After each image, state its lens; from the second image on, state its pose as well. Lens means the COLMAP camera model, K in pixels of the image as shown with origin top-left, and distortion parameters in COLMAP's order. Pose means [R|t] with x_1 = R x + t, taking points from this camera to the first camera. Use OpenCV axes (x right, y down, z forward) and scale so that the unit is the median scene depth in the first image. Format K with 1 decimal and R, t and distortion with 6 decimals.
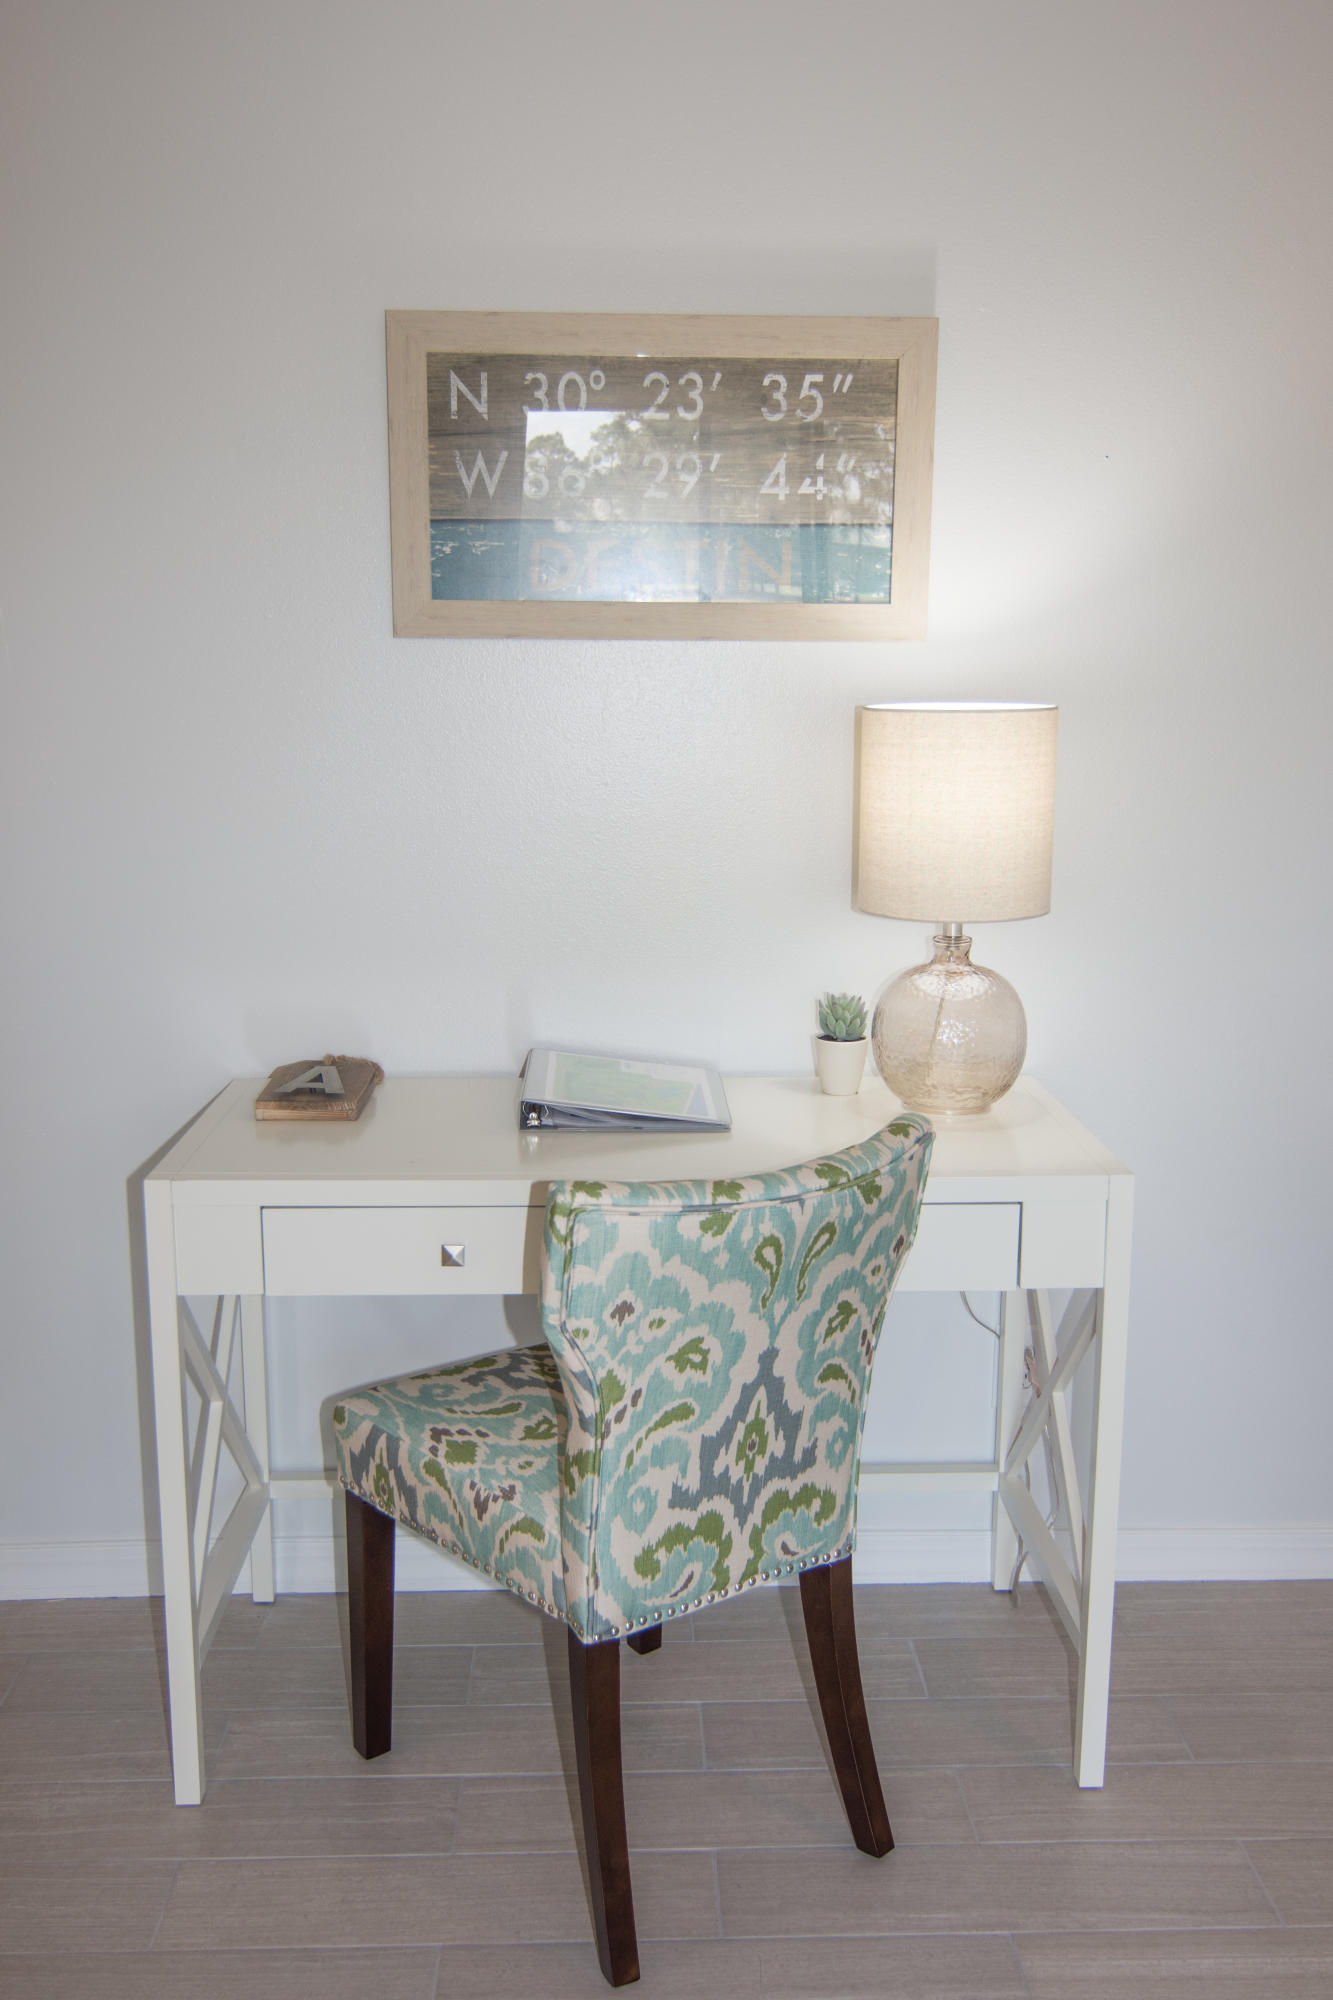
lens RADIAL K [[1825.0, 0, 666.5], [0, 1825.0, 1028.5], [0, 0, 1]] dist [0.004227, 0.000000]
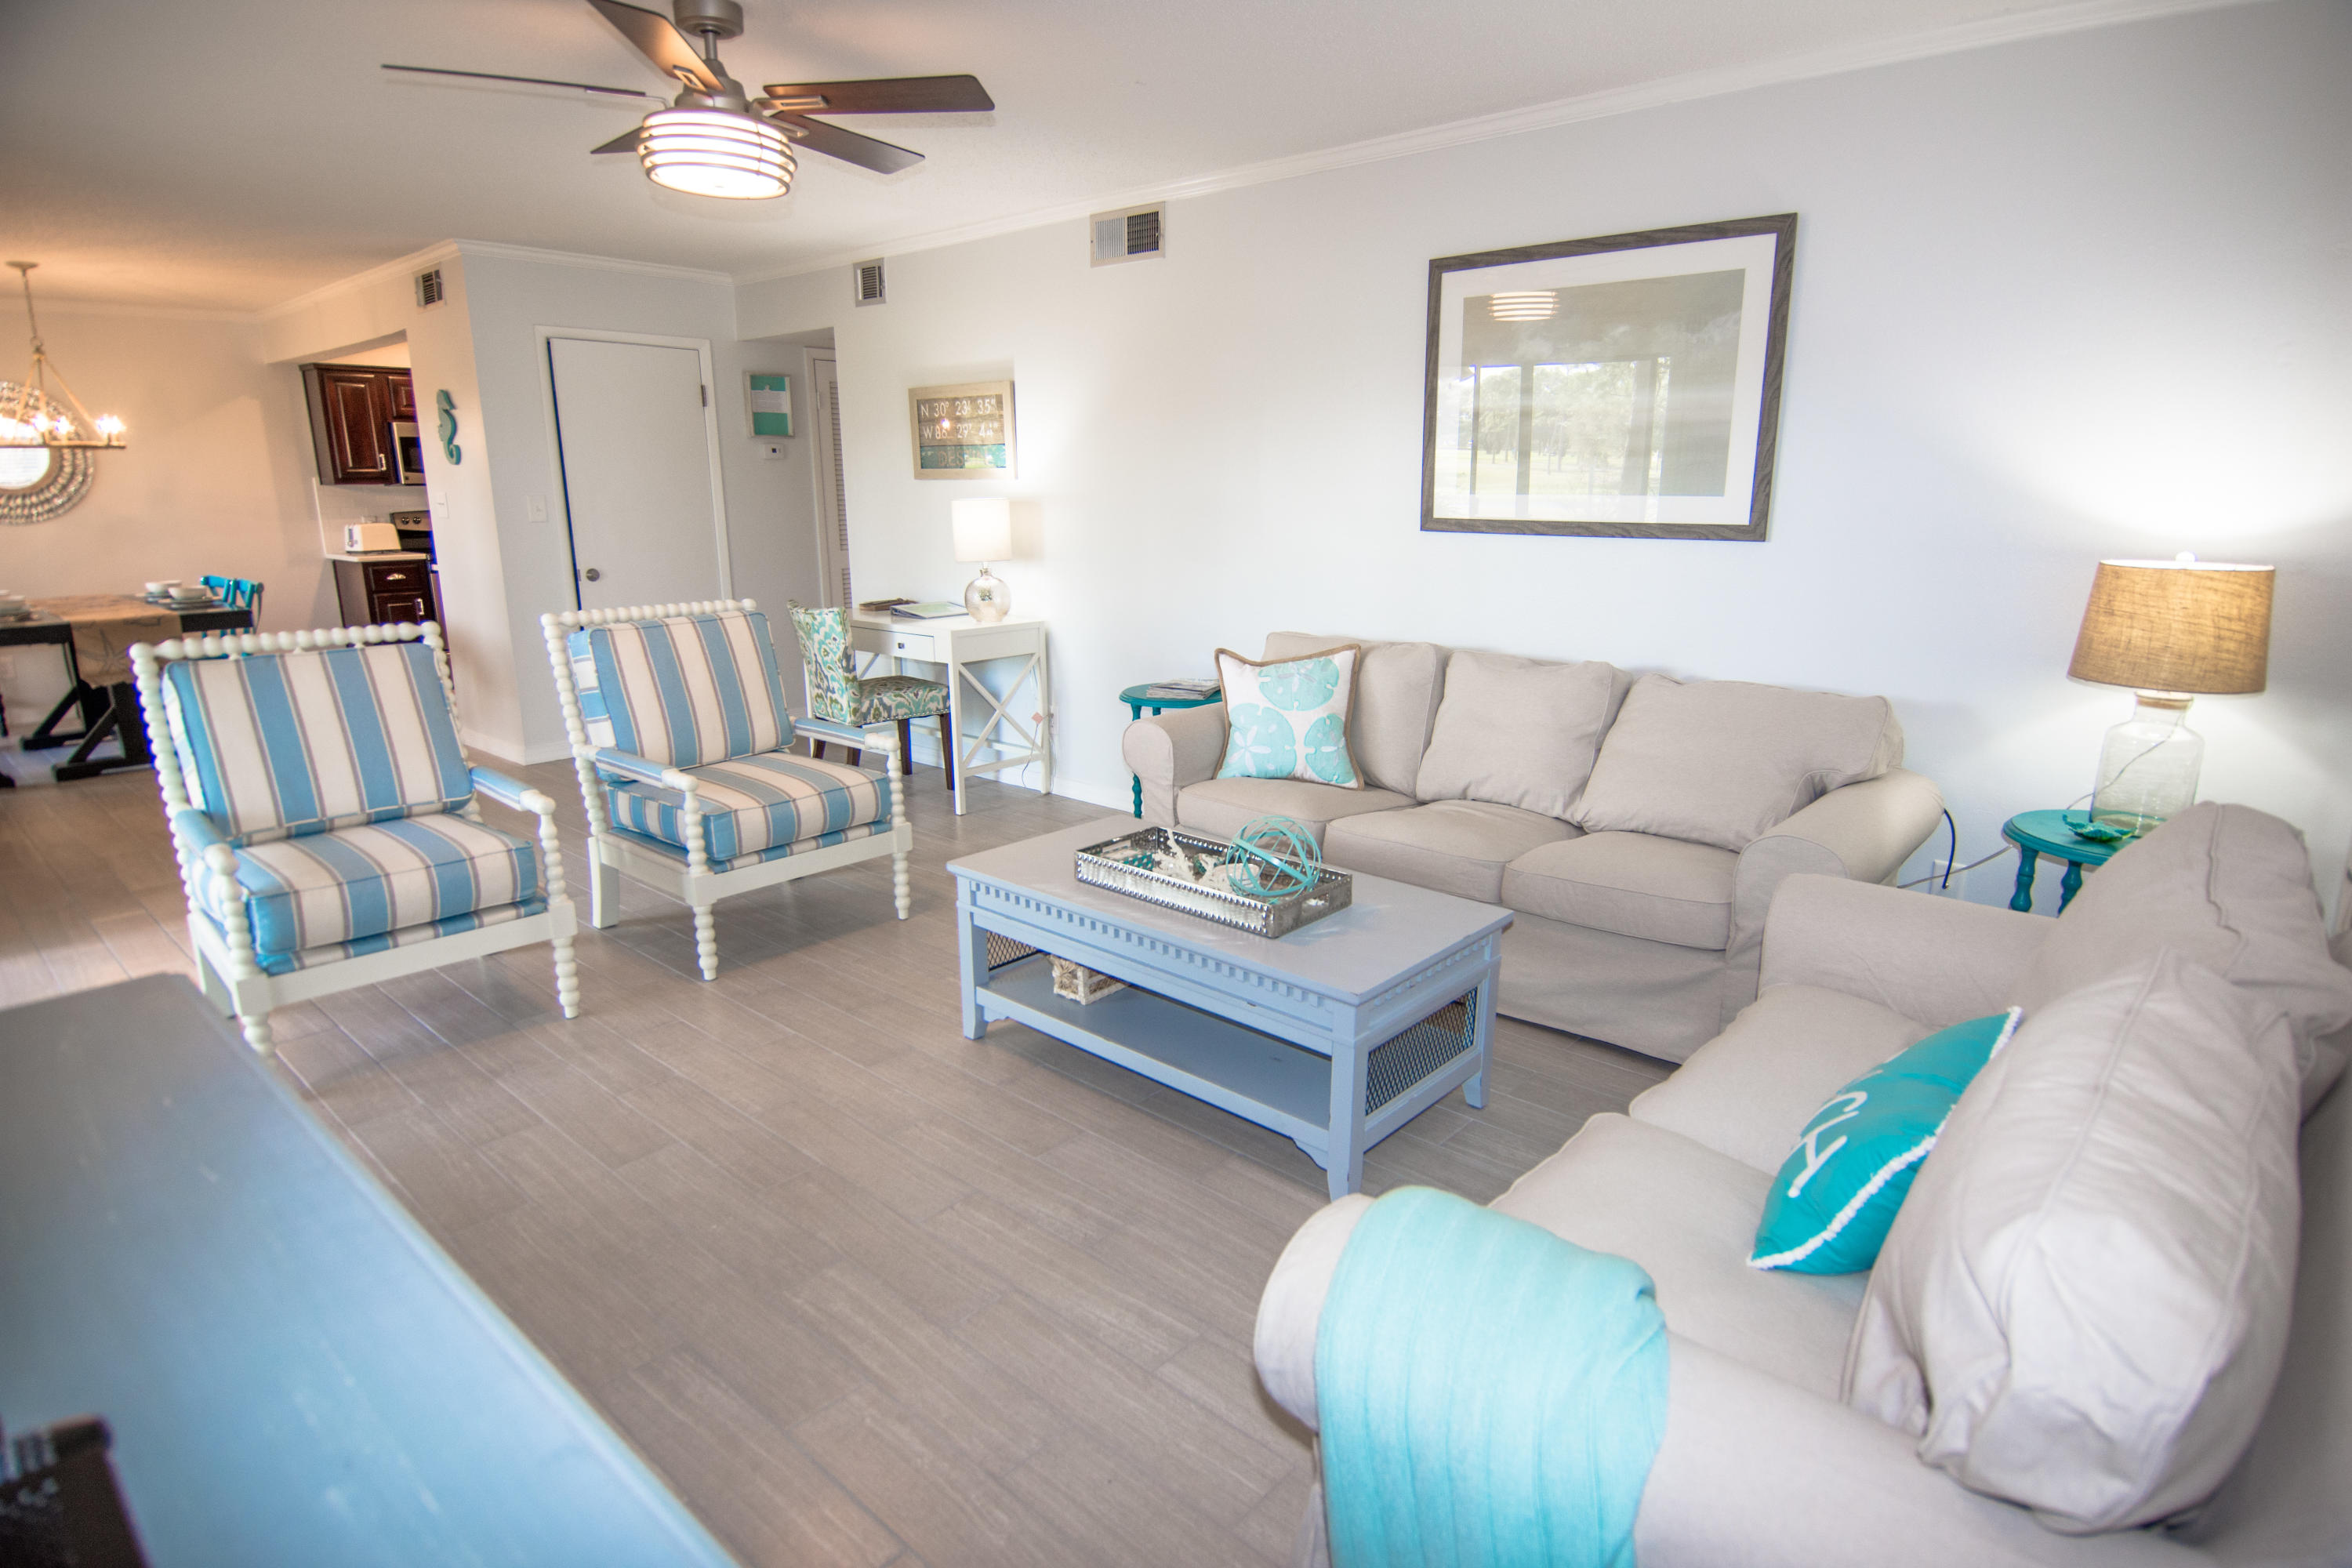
lens RADIAL K [[1260.4, 0, 1176.0], [0, 1260.4, 767.2], [0, 0, 1]] dist [0.003783, -0.019928]
pose [[0.720712, 0.145883, -0.677711, 2.079471], [-0.132119, 0.988593, 0.072302, 0.097222], [0.680528, 0.037429, 0.731765, -0.440632]]
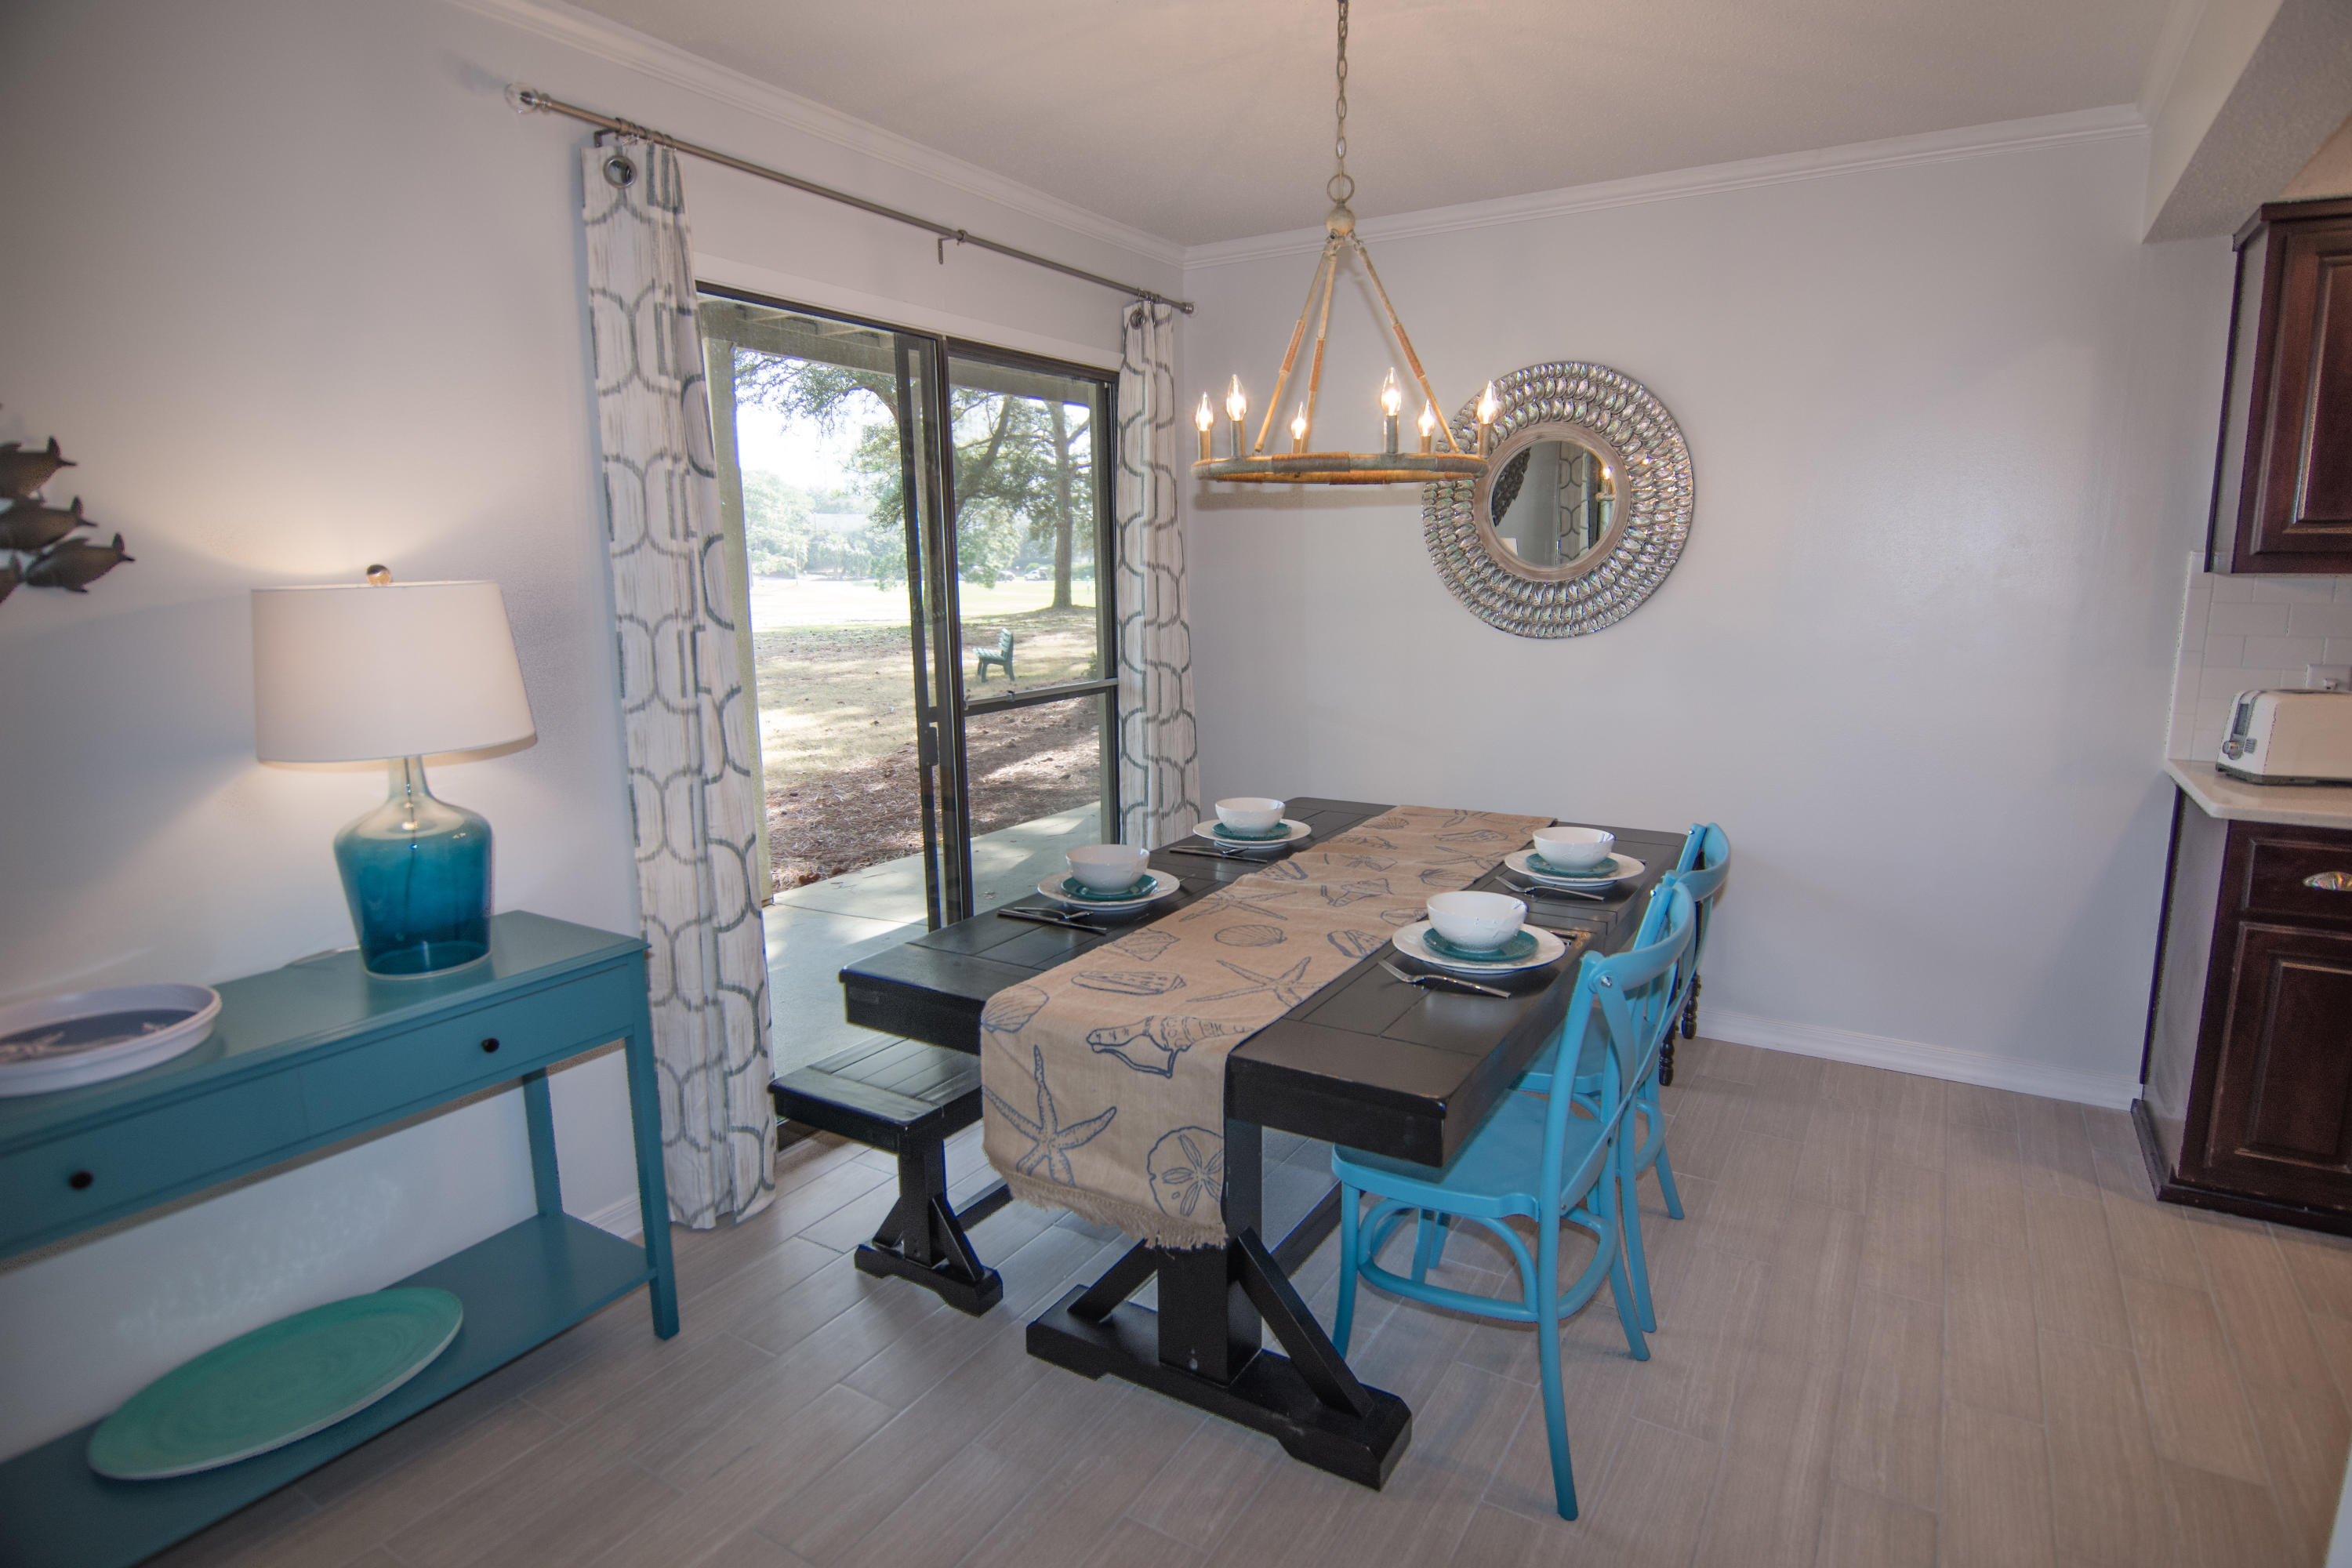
lens RADIAL K [[1260.4, 0, 1204.9], [0, 1260.4, 781.1], [0, 0, 1]] dist [0.003783, -0.019928]
pose [[-0.531649, 0.147585, -0.834007, -0.708208], [-0.166540, 0.947261, 0.273790, -0.104646], [0.830430, 0.284456, -0.479031, 0.350433]]
